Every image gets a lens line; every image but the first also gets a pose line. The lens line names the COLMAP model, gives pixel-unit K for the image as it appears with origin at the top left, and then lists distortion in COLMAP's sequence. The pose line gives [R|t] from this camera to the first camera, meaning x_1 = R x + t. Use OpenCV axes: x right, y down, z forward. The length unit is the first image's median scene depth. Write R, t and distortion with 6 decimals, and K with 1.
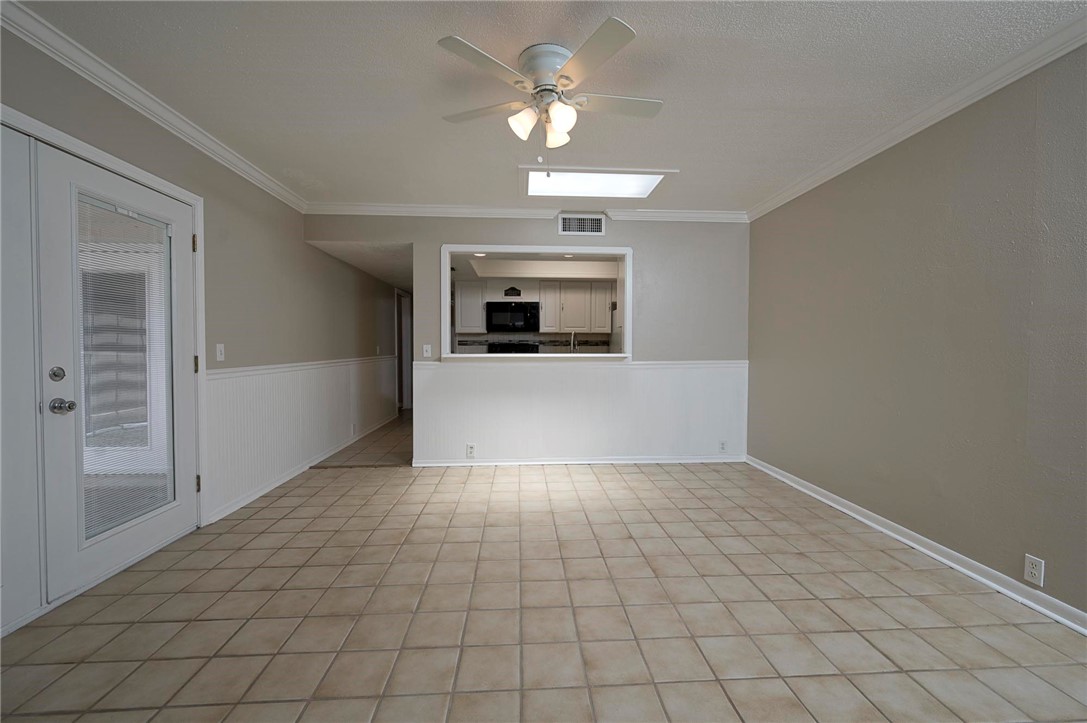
lens RADIAL K [[426.6, 0, 546.5], [0, 426.6, 361.5], [0, 0, 1]] dist [-0.000626, 0.000067]
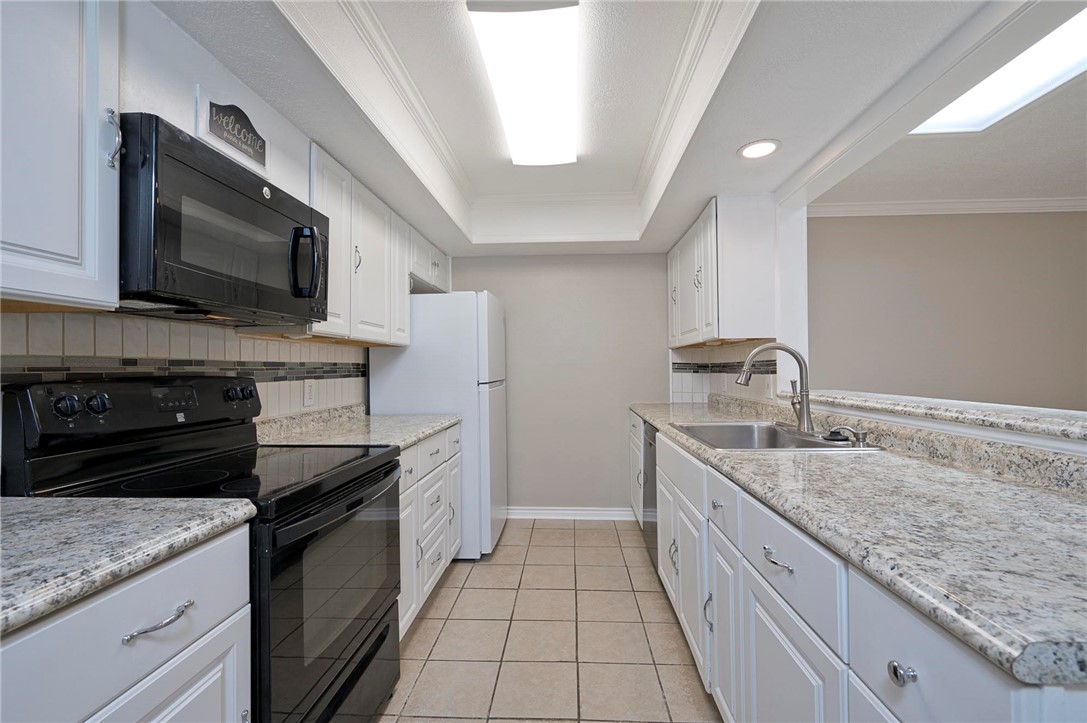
lens RADIAL K [[458.8, 0, 539.5], [0, 458.8, 360.5], [0, 0, 1]] dist [0.000703, 0.000320]
pose [[0.139291, 0.012032, 0.990178, -0.513429], [0.044920, 0.998820, -0.018456, -0.069199], [-0.989232, 0.047049, 0.138587, 1.499168]]
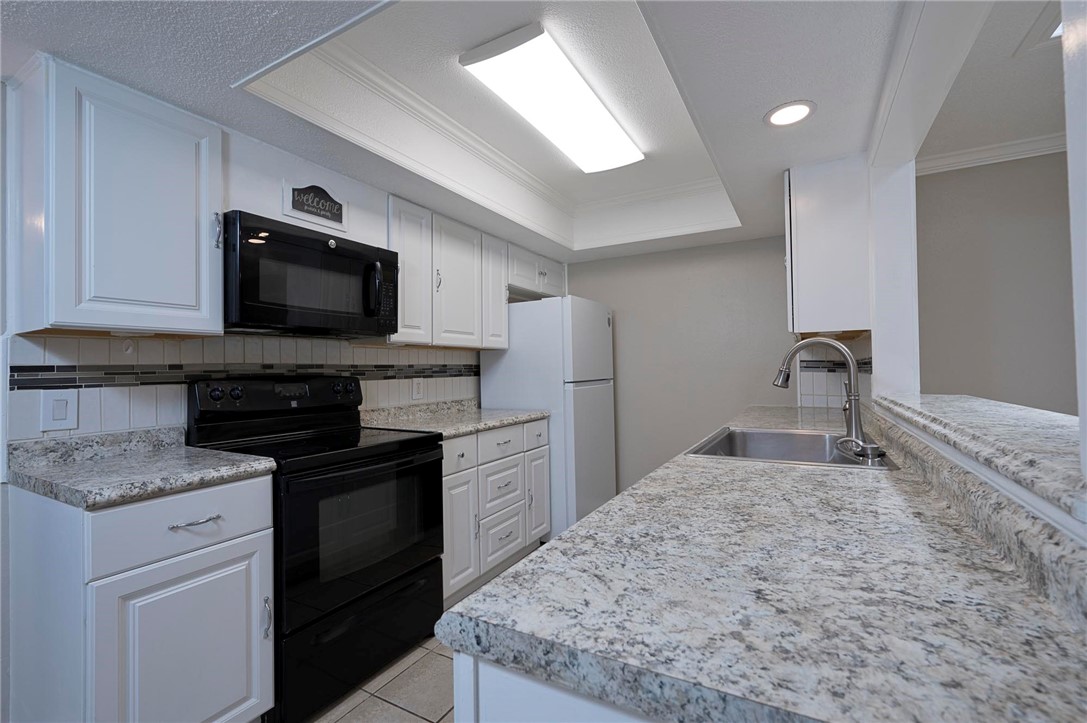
lens RADIAL K [[458.8, 0, 539.5], [0, 458.8, 360.5], [0, 0, 1]] dist [0.000703, 0.000320]
pose [[0.556450, 0.004644, 0.830868, -0.471873], [0.046108, 0.998271, -0.036459, -0.060306], [-0.829601, 0.058597, 0.555274, 1.267209]]
